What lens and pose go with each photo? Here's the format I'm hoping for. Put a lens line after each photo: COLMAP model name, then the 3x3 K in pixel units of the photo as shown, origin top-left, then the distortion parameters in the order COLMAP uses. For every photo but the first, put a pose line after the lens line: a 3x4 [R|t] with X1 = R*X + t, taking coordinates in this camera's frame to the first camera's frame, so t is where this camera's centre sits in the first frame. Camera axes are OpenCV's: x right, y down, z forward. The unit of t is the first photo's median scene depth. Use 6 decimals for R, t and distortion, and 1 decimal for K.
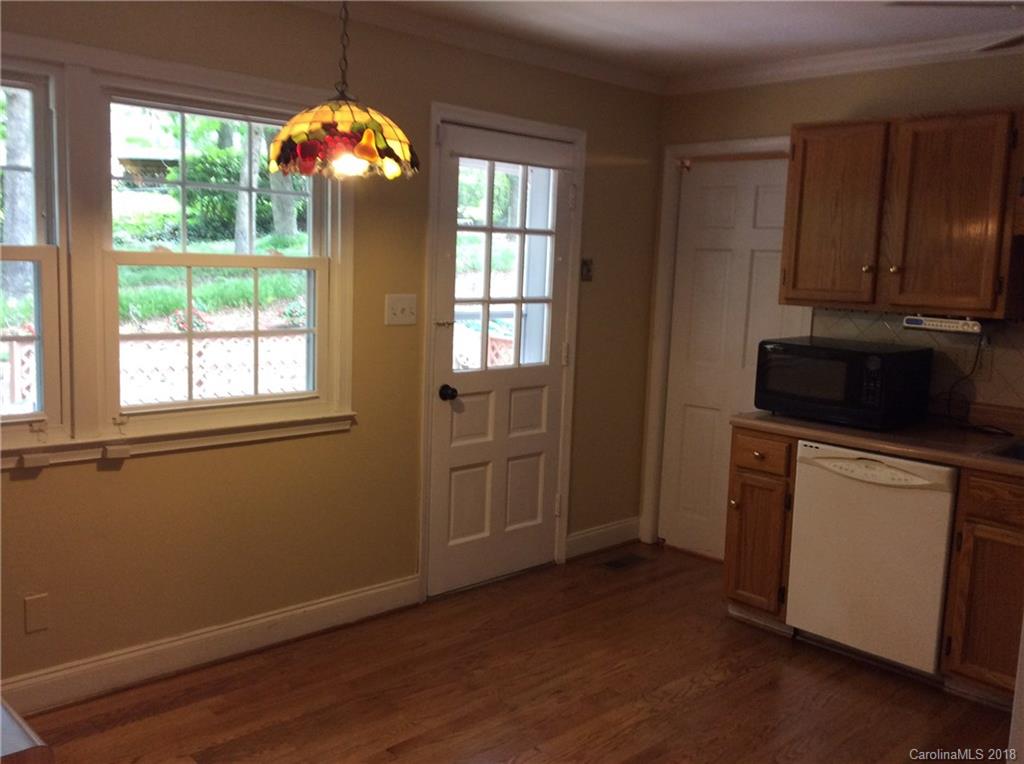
lens RADIAL K [[954.4, 0, 512.0], [0, 954.4, 382.0], [0, 0, 1]] dist [-0.008588, -0.008895]
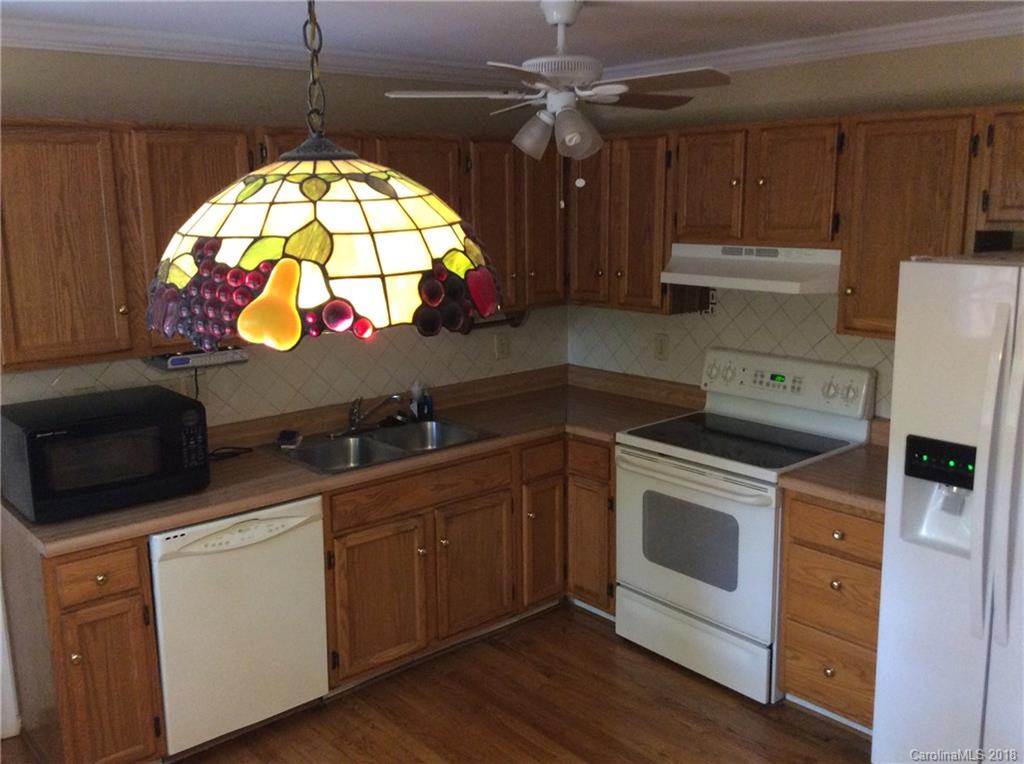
lens RADIAL K [[942.2, 0, 512.0], [0, 942.2, 382.0], [0, 0, 1]] dist [0.006097, 0.003277]
pose [[0.046550, -0.231709, 0.971671, -0.440437], [0.148254, 0.963555, 0.222672, -0.203947], [-0.987853, 0.133689, 0.079205, 0.660417]]
